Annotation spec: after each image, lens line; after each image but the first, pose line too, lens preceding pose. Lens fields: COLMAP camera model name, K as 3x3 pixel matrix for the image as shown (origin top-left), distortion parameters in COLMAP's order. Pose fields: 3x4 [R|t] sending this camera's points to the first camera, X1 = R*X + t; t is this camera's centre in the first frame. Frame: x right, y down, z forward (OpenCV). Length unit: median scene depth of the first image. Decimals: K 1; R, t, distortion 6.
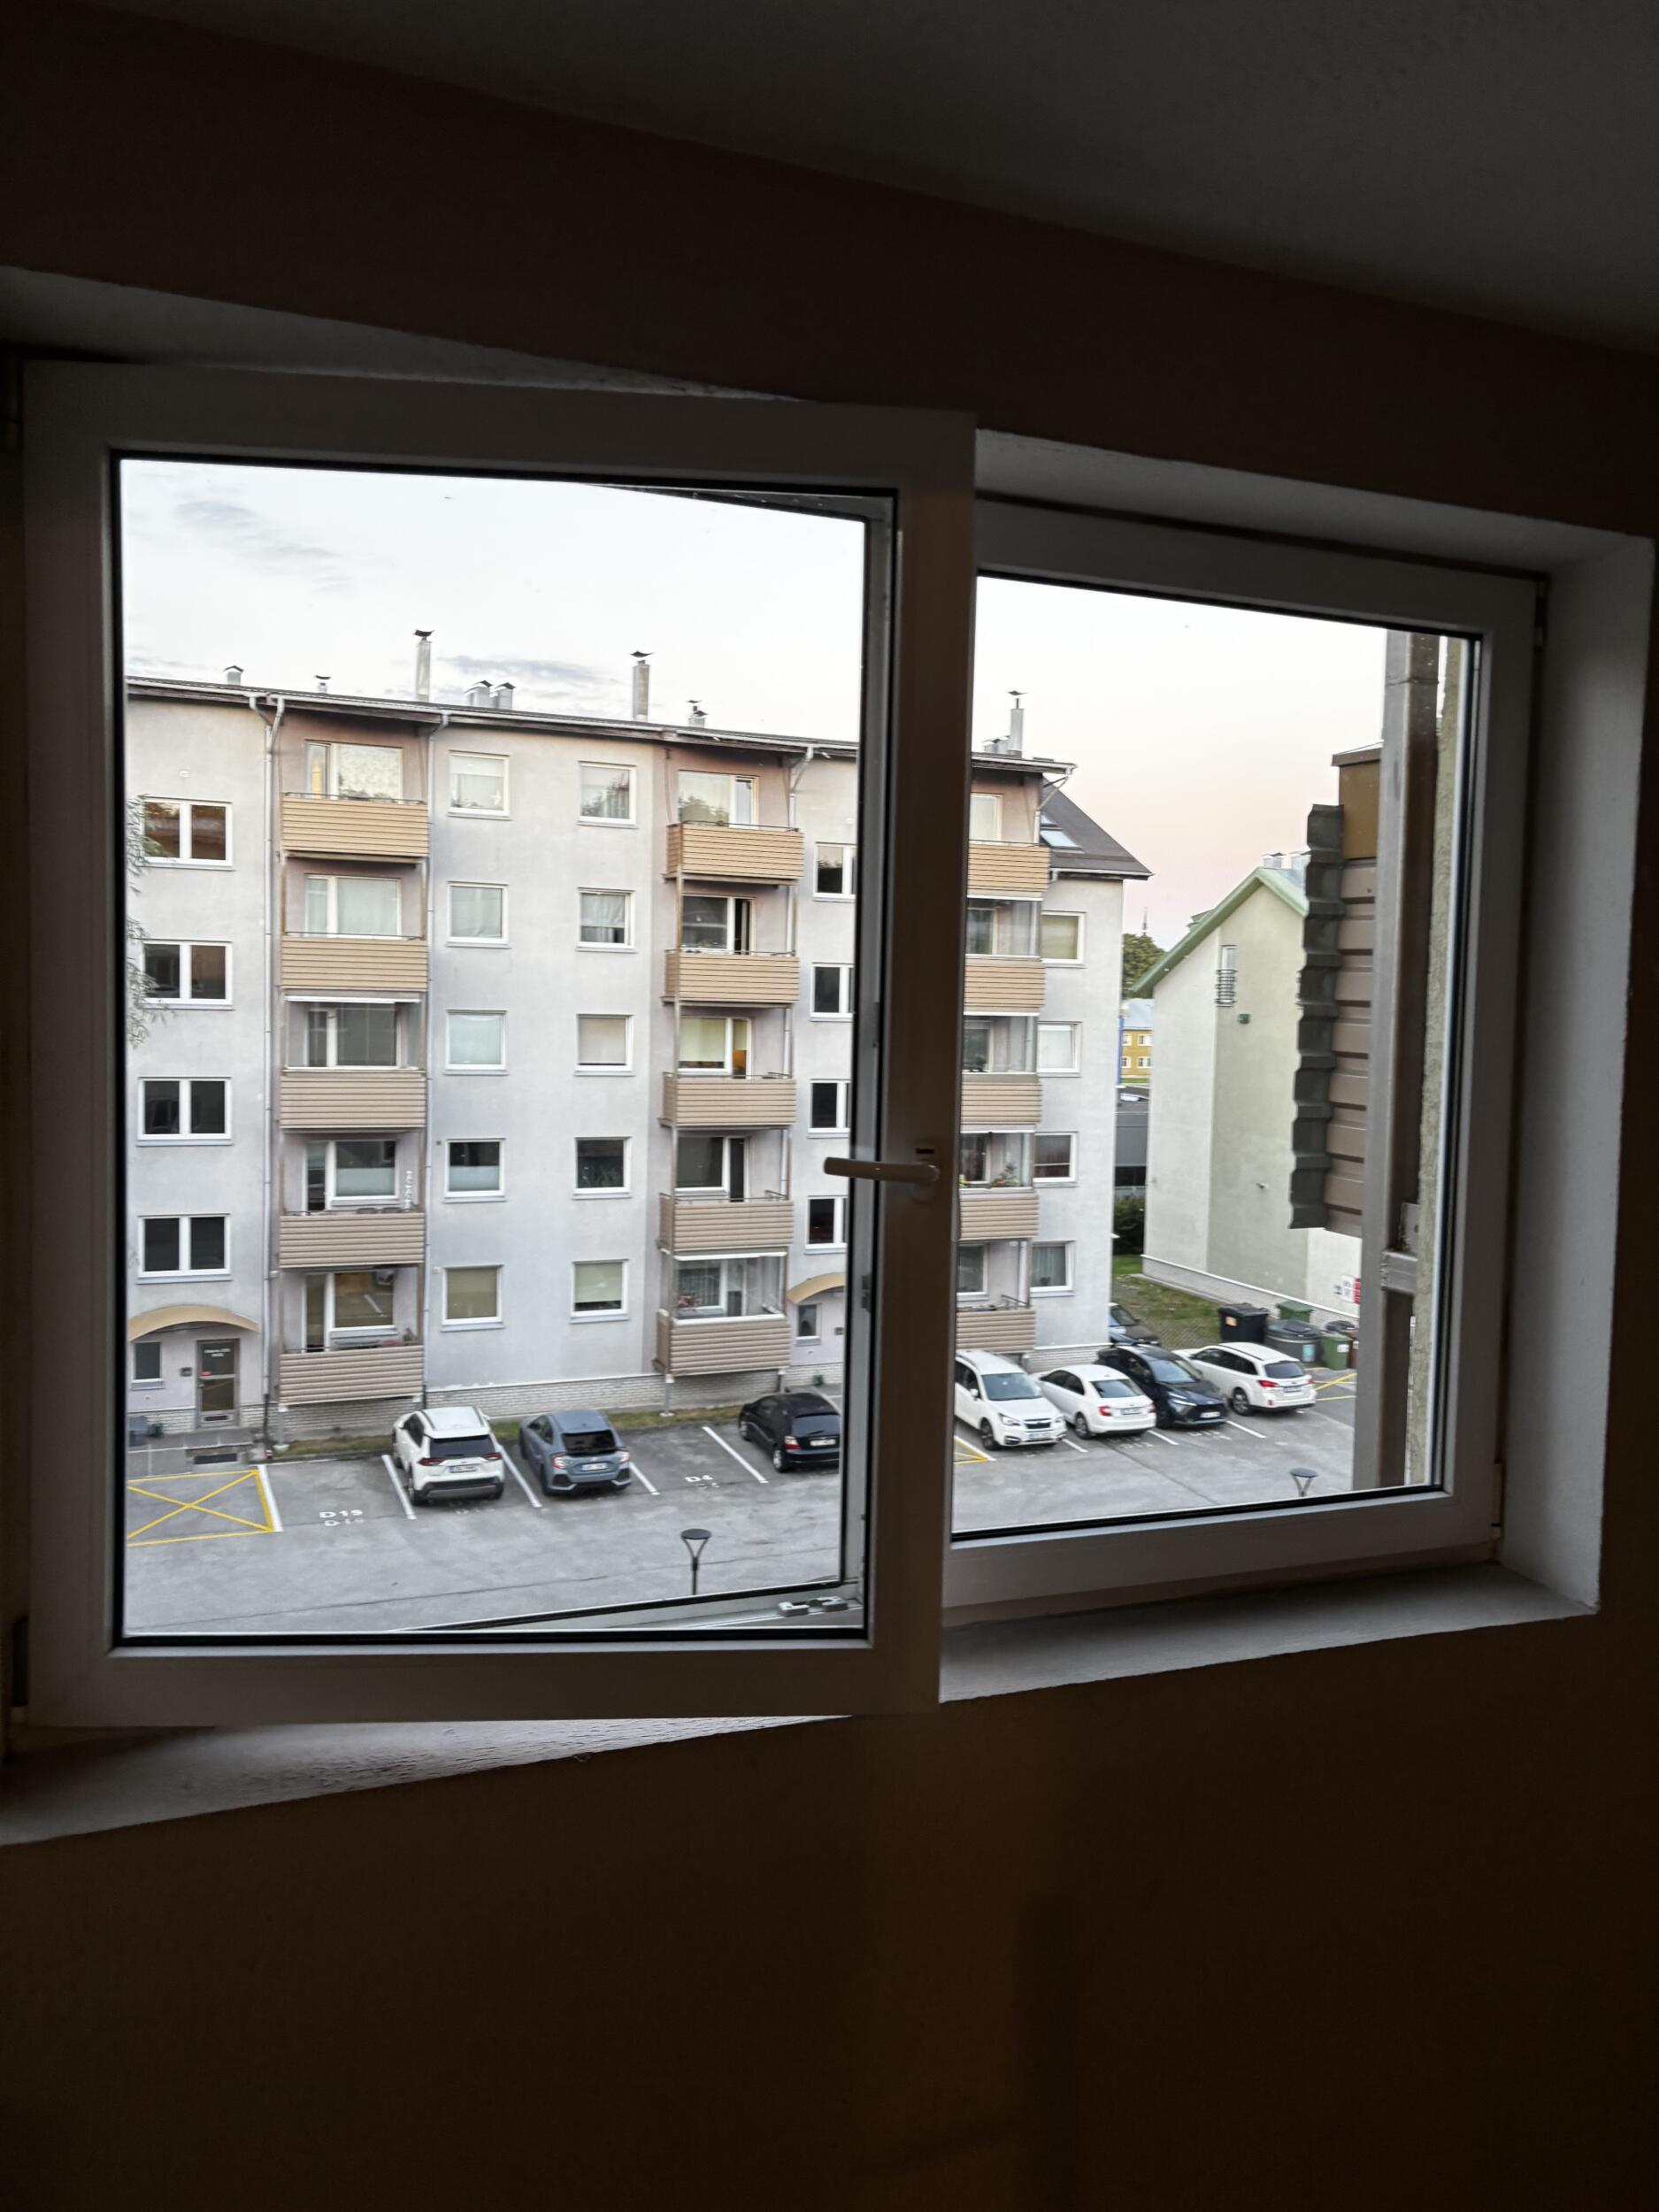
lens RADIAL K [[1631.2, 0, 845.0], [0, 1631.2, 1051.9], [0, 0, 1]] dist [0.121257, -0.297809]
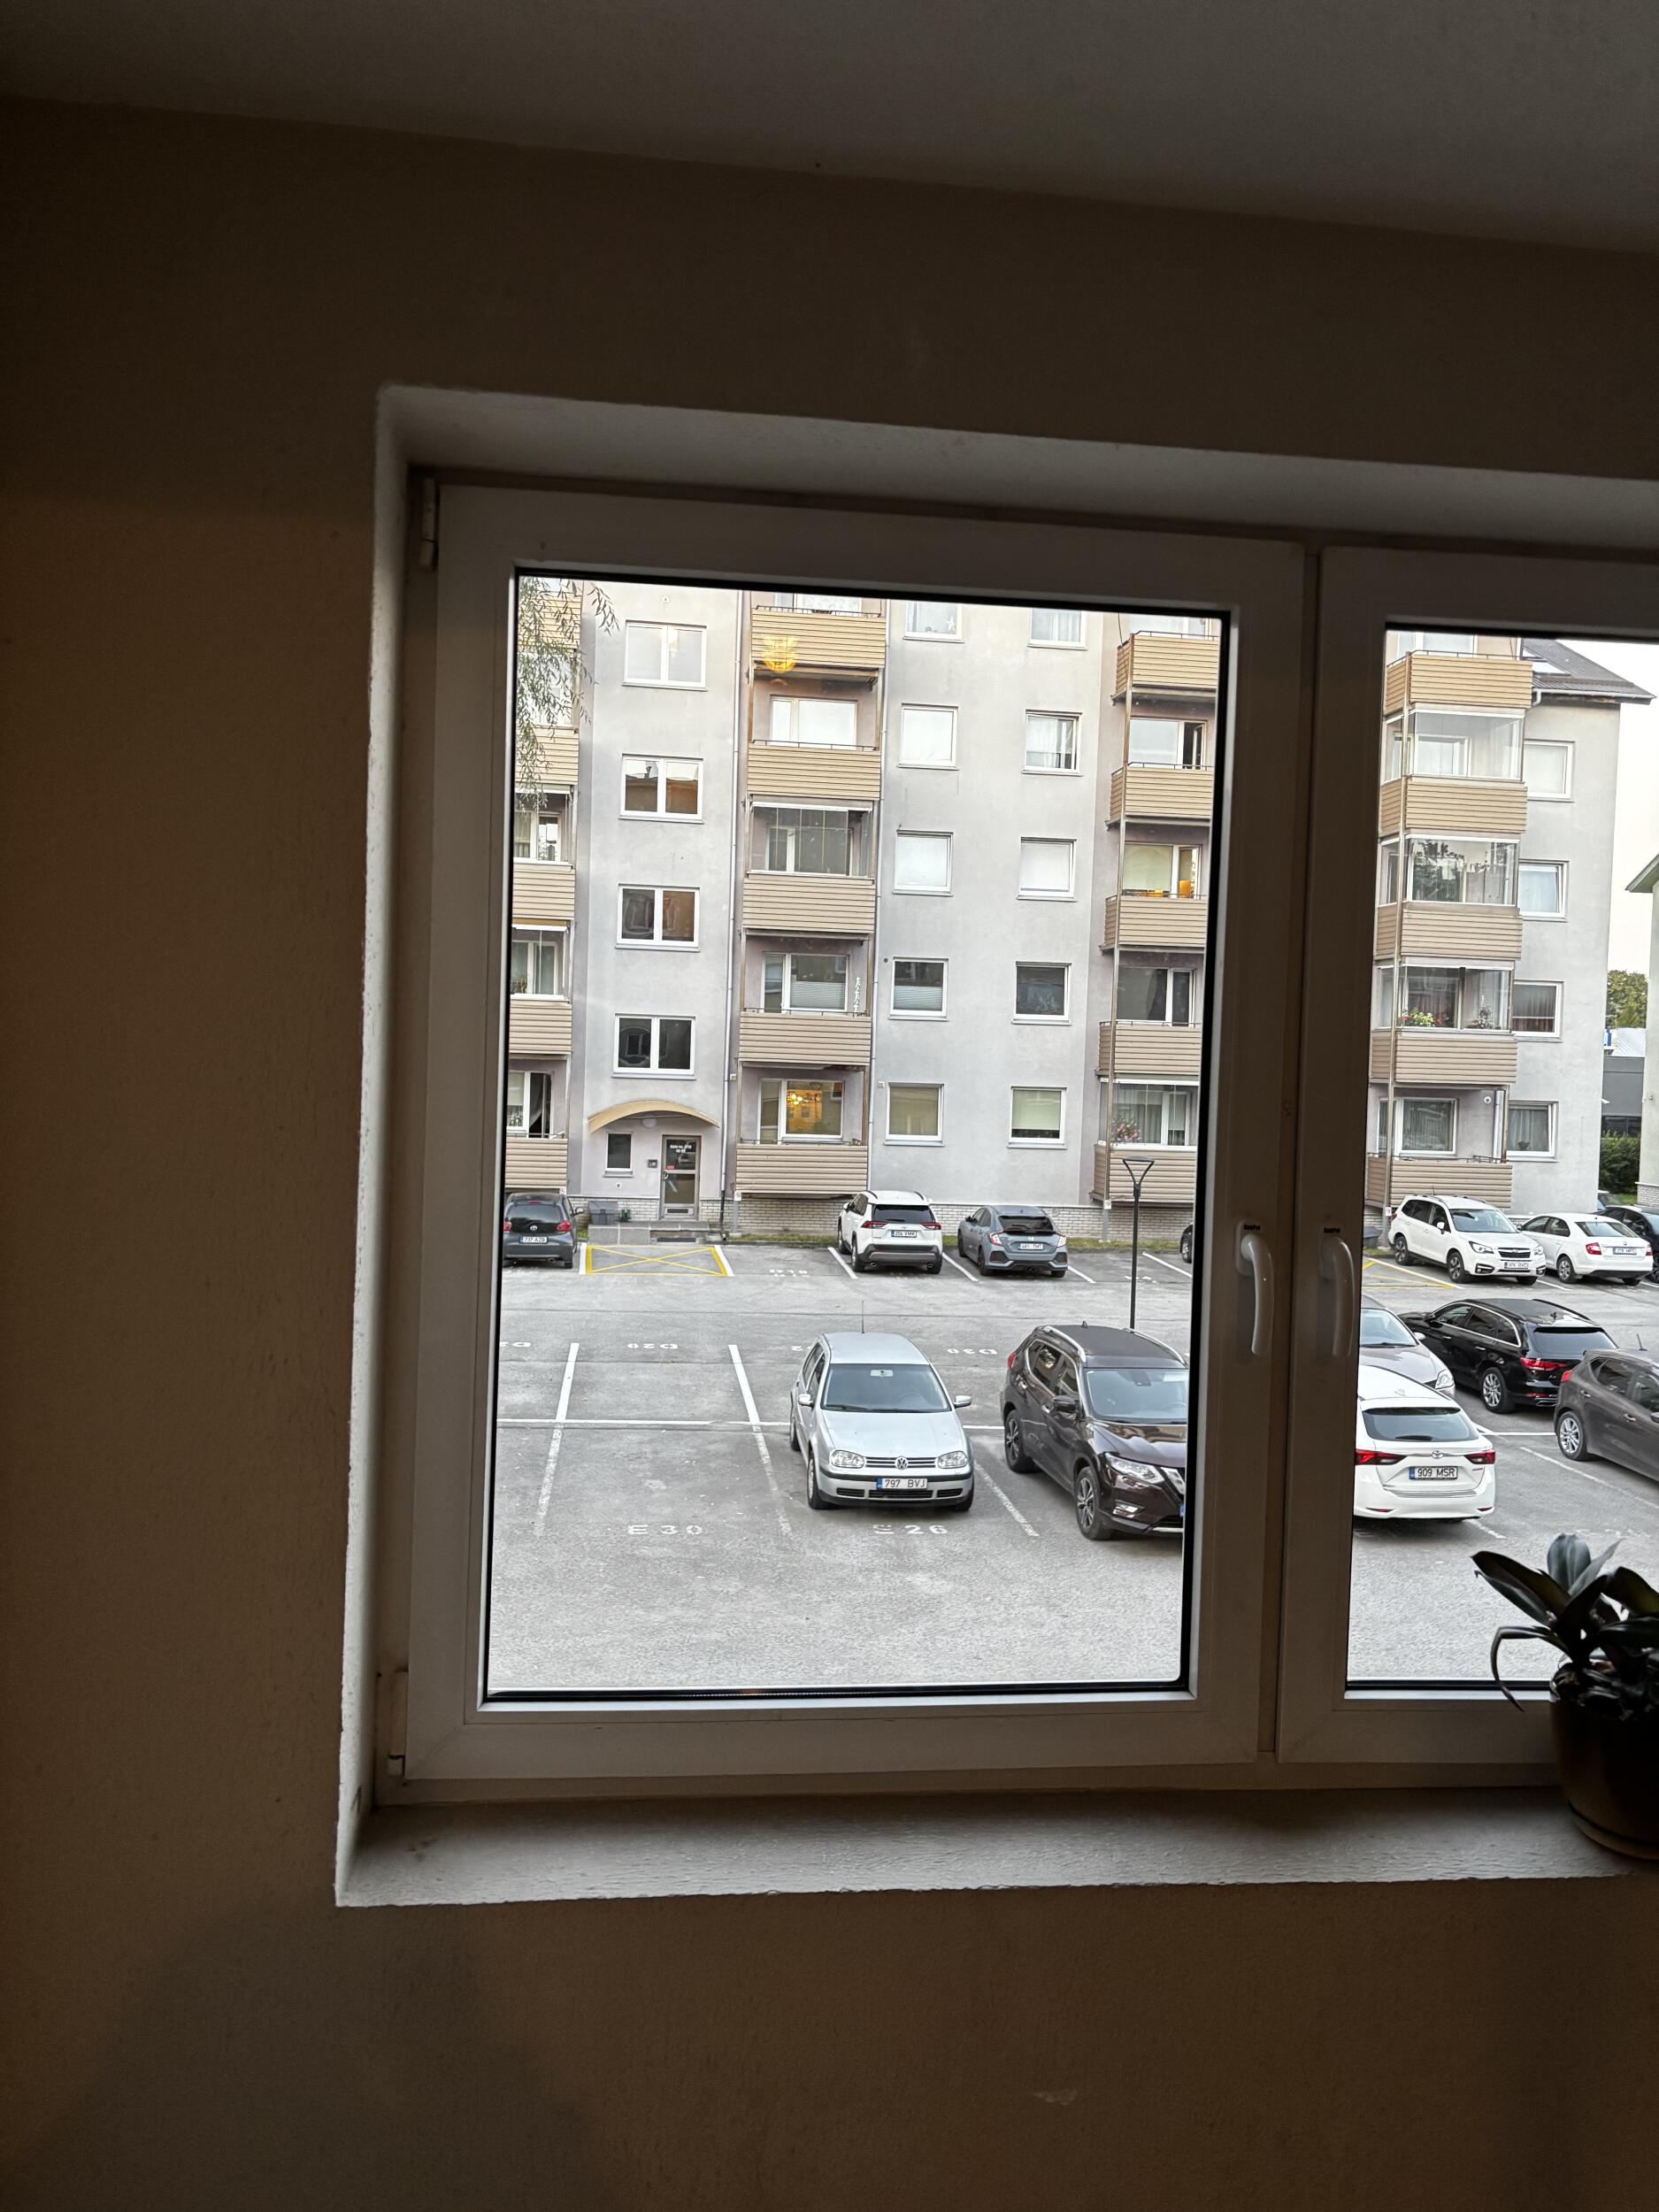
lens RADIAL K [[1631.2, 0, 845.0], [0, 1631.2, 1051.9], [0, 0, 1]] dist [0.121257, -0.297809]
pose [[0.965124, 0.015885, -0.261310, -0.003953], [-0.026916, 0.998889, -0.038690, 0.156356], [0.260405, 0.044374, 0.964479, 0.009735]]
